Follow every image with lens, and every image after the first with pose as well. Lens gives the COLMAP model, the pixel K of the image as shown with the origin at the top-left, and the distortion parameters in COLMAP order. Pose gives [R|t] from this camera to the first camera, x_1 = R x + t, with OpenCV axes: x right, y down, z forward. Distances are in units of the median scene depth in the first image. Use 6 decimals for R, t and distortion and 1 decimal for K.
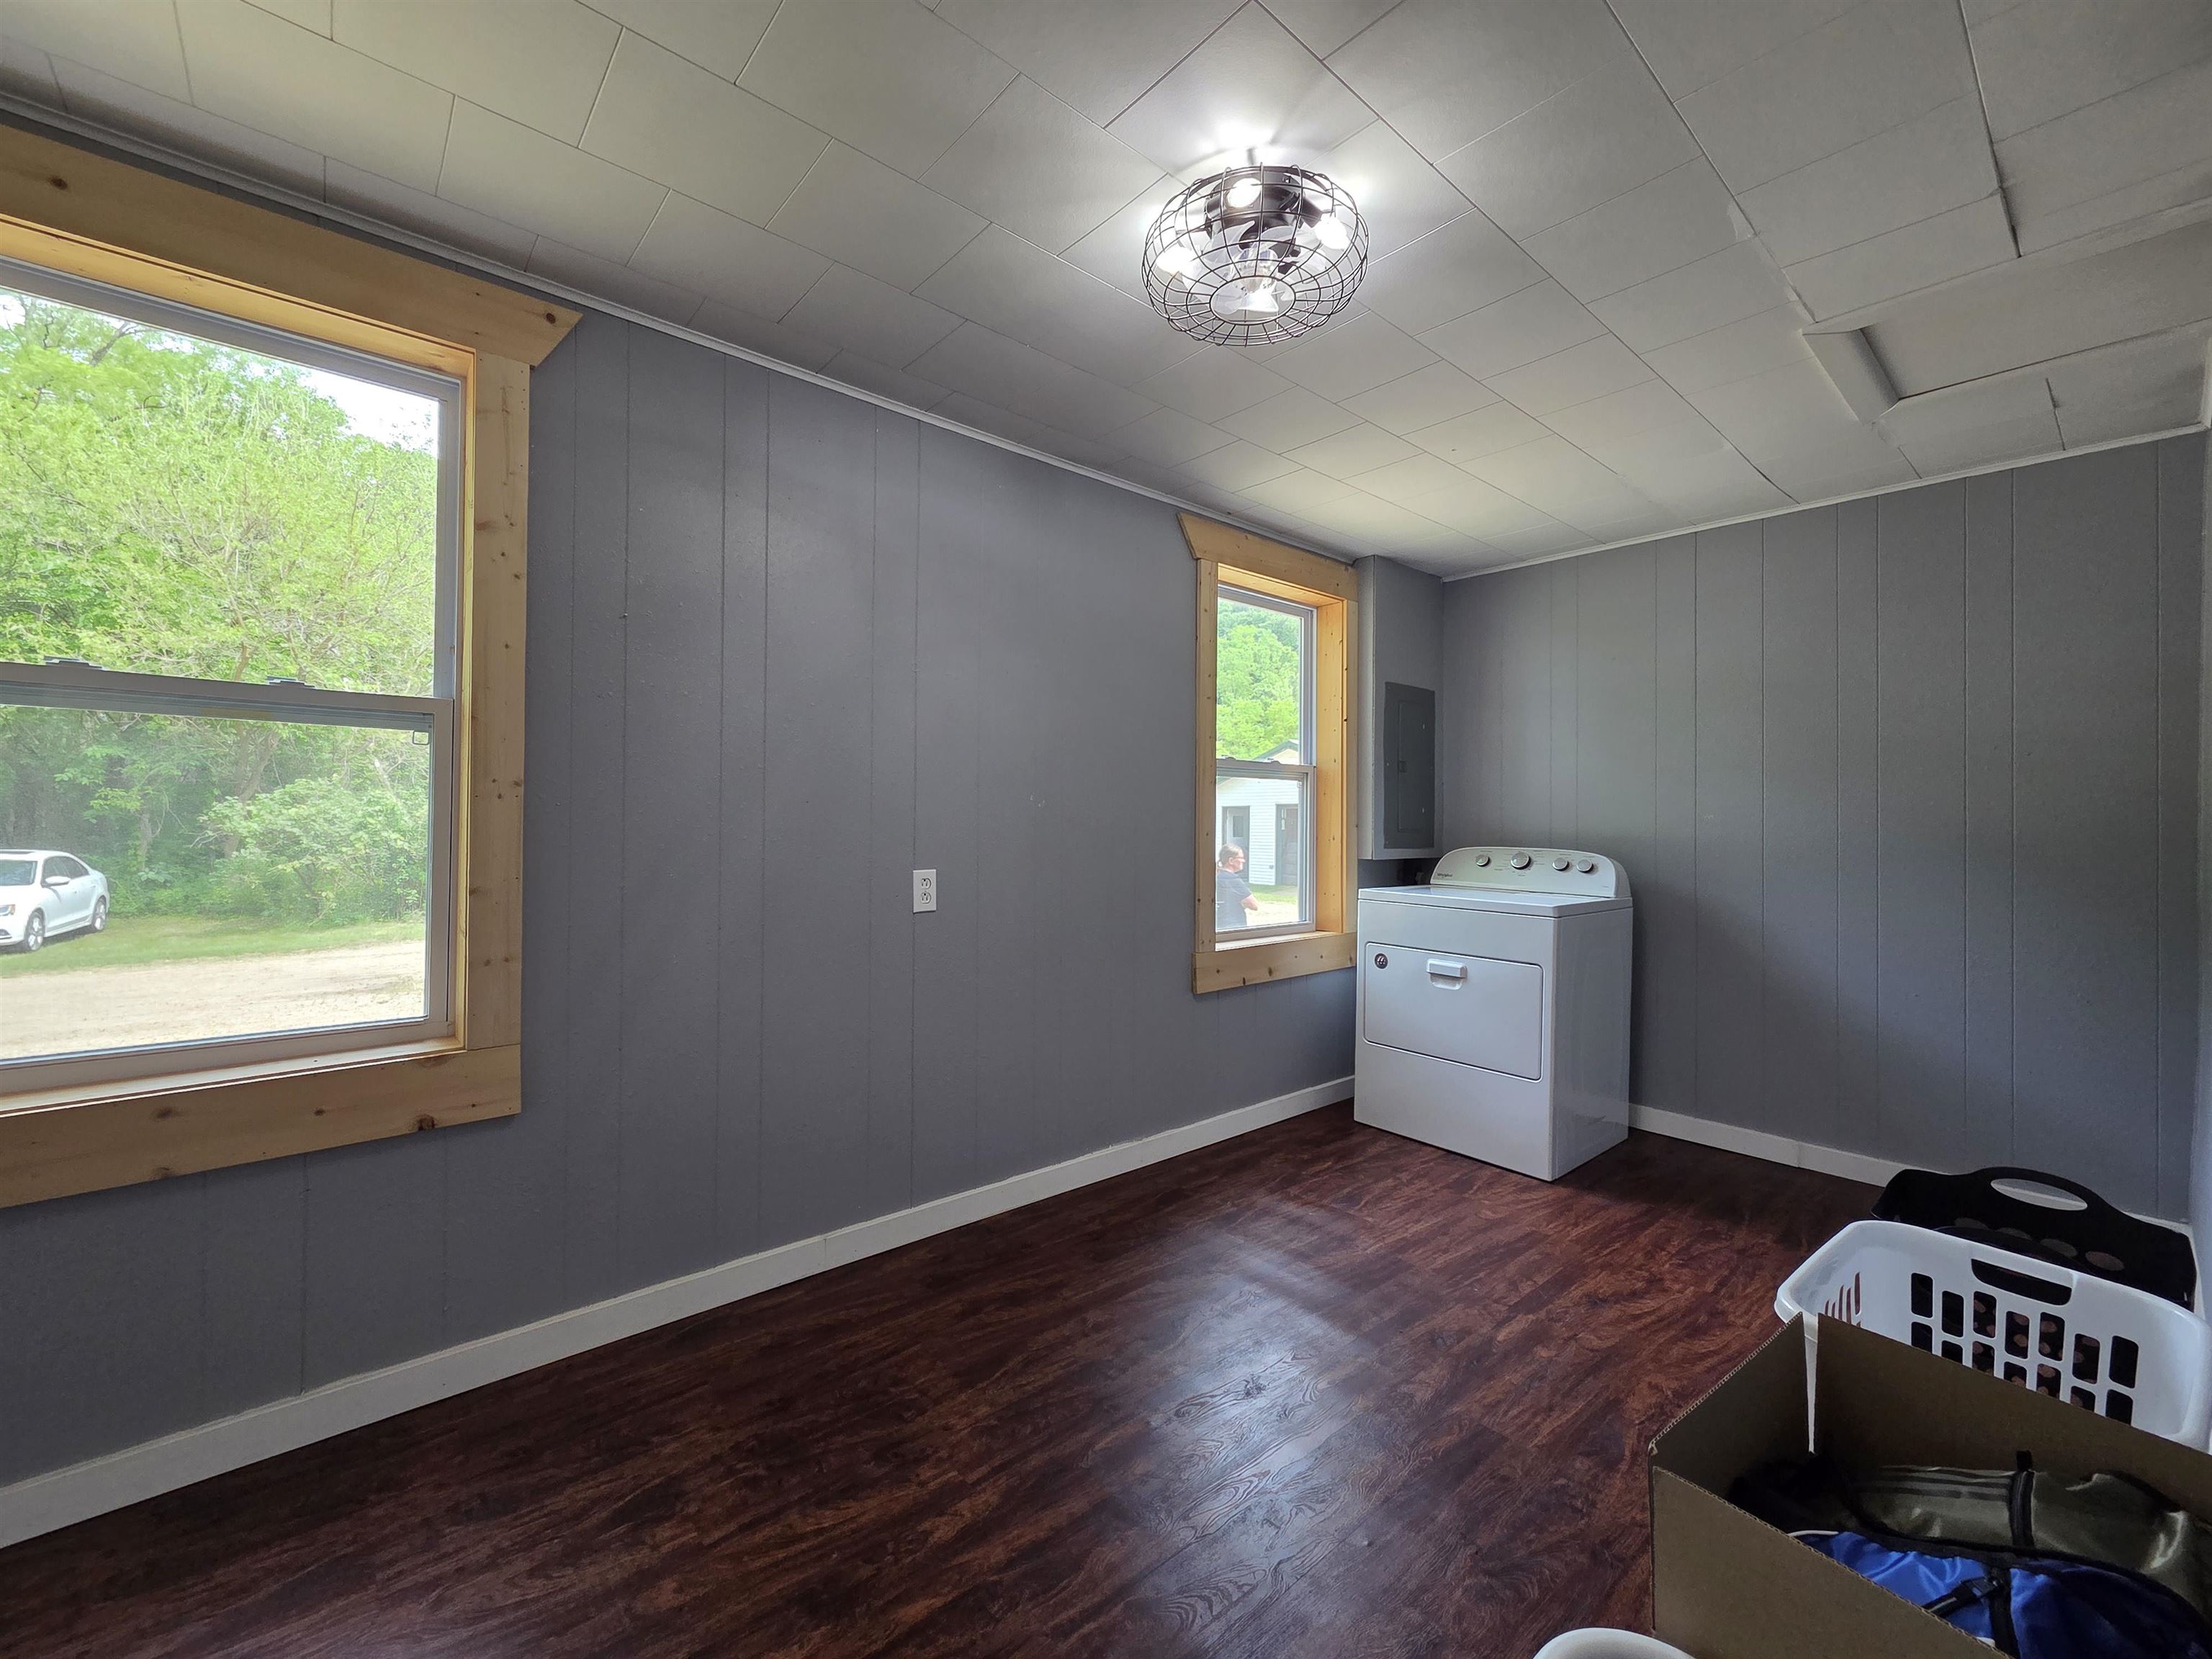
lens RADIAL K [[899.2, 0, 1101.9], [0, 899.2, 820.1], [0, 0, 1]] dist [0.005035, -0.000470]
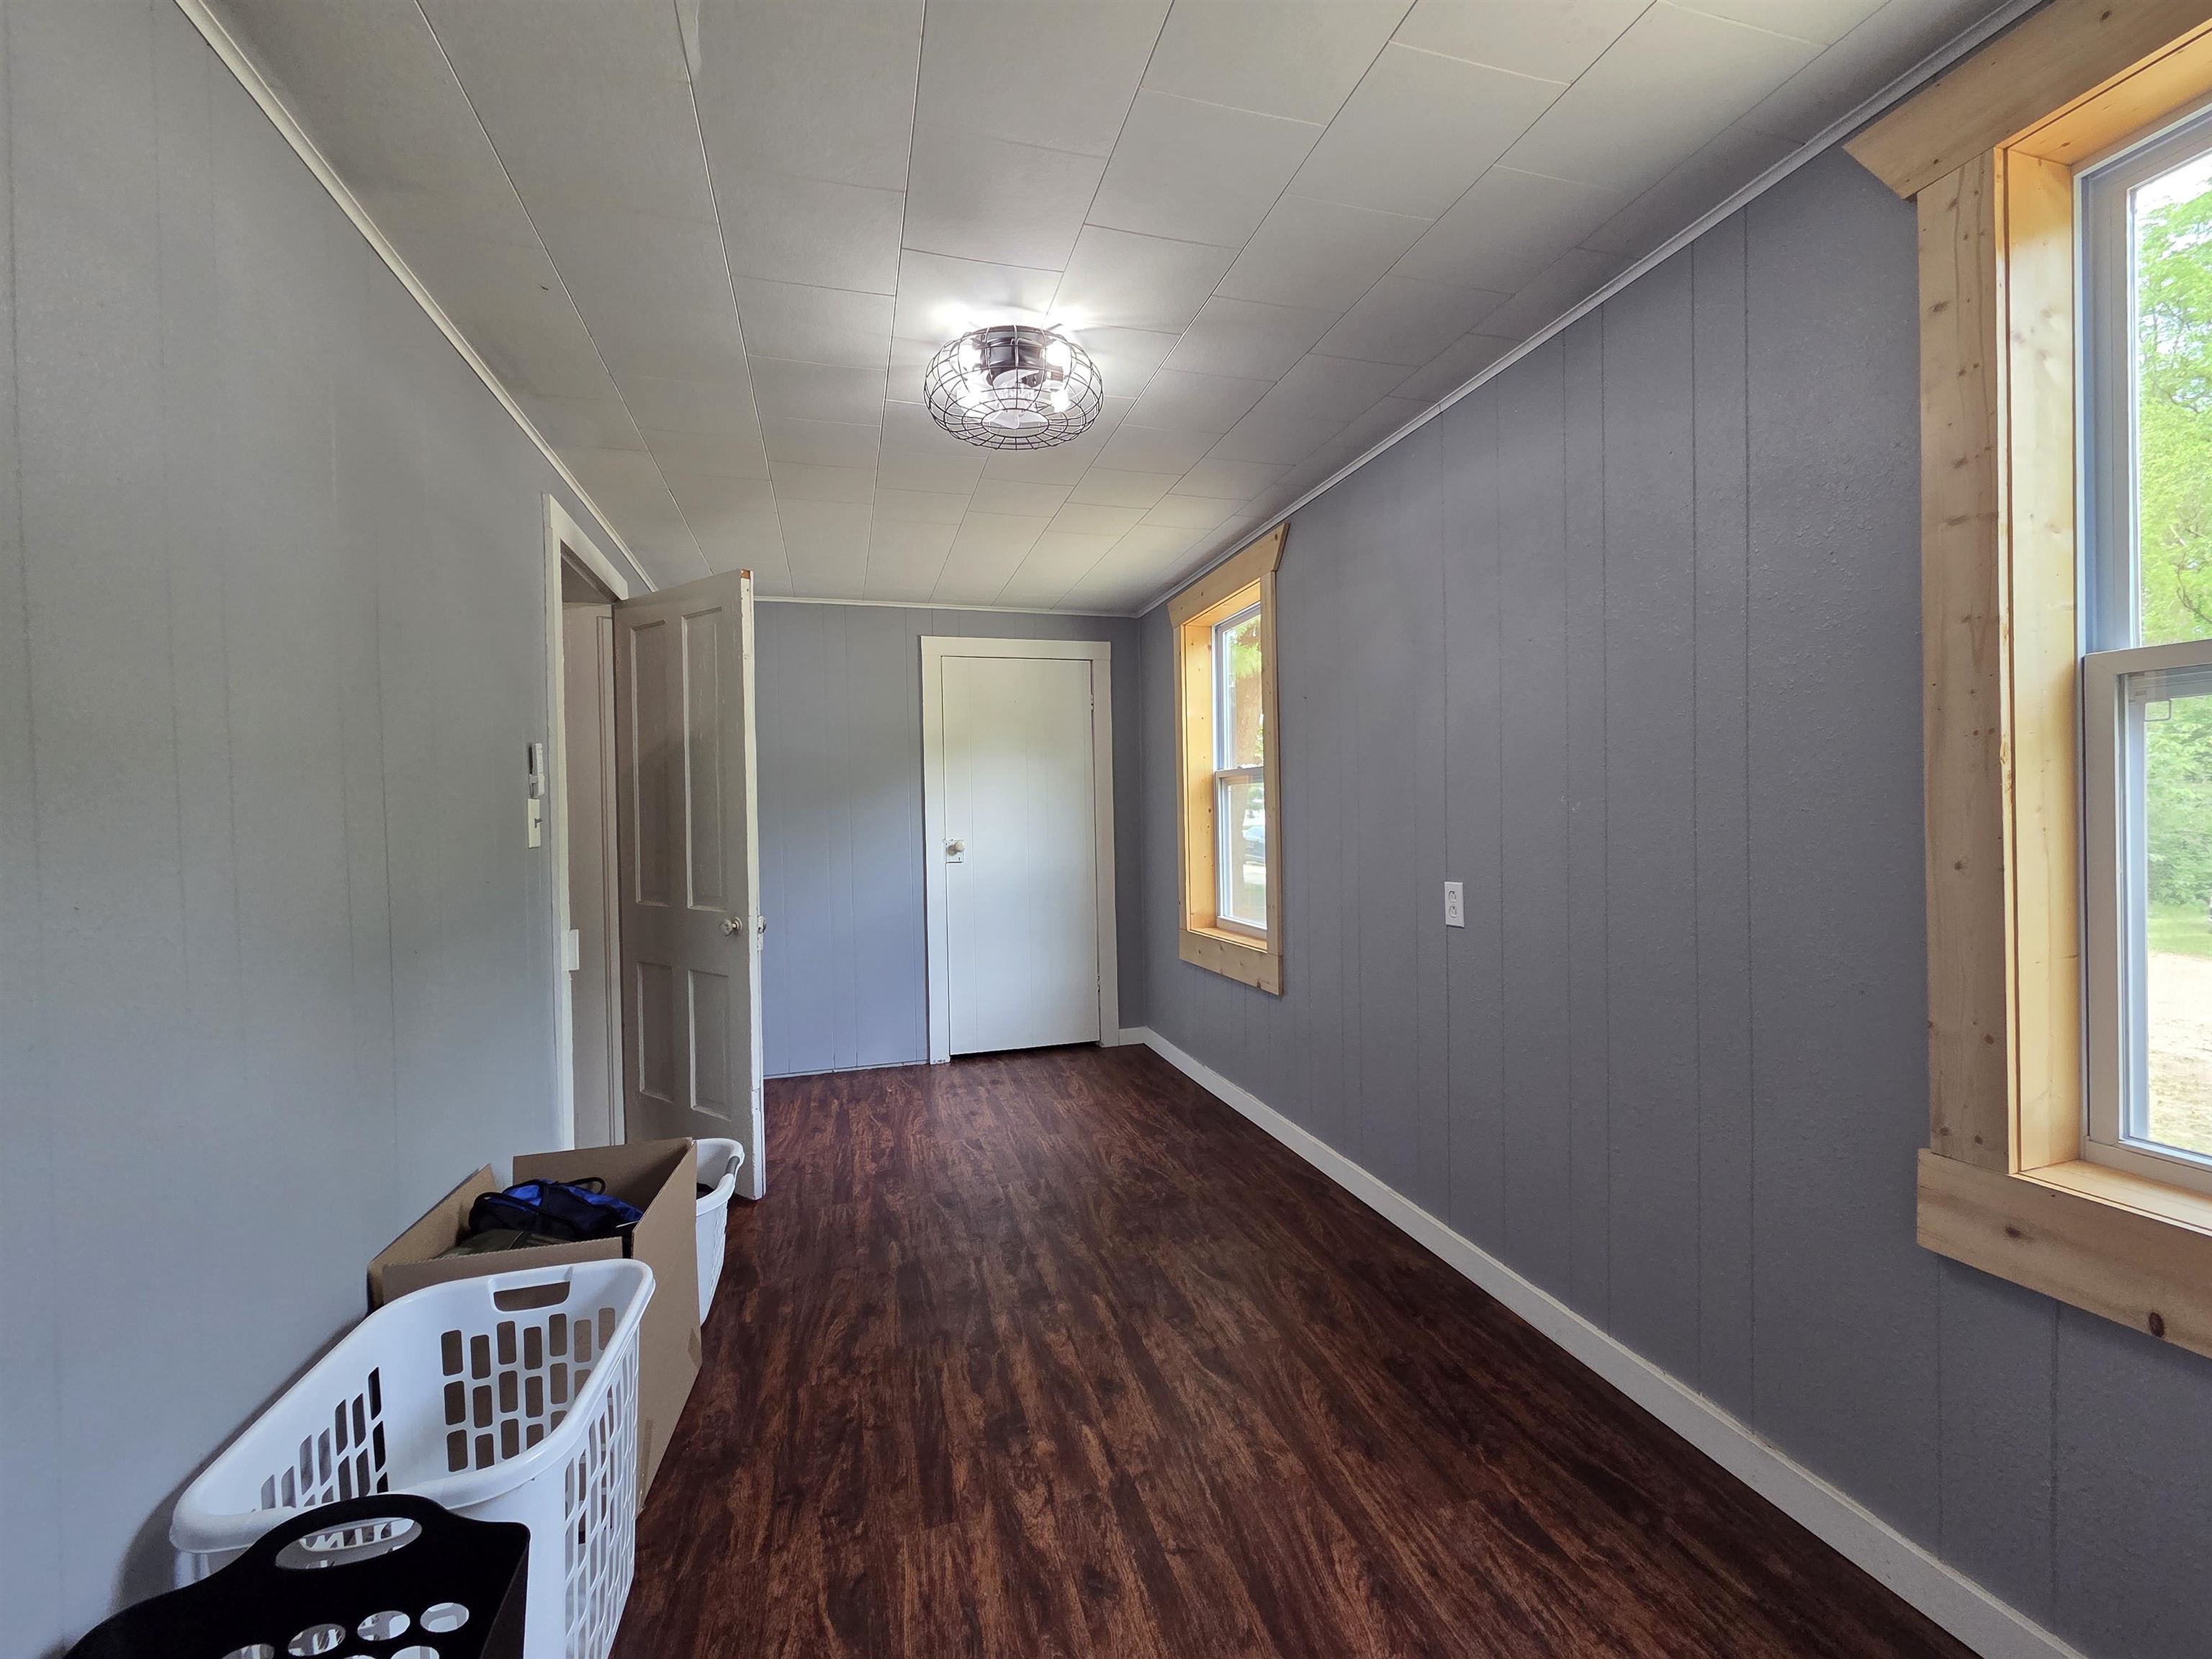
lens RADIAL K [[899.2, 0, 1101.9], [0, 899.2, 820.1], [0, 0, 1]] dist [0.005035, -0.000470]
pose [[-0.415088, 0.002273, -0.909779, 1.218405], [0.017823, 0.999825, -0.005634, -0.016496], [0.909607, -0.018554, -0.415056, 1.574813]]
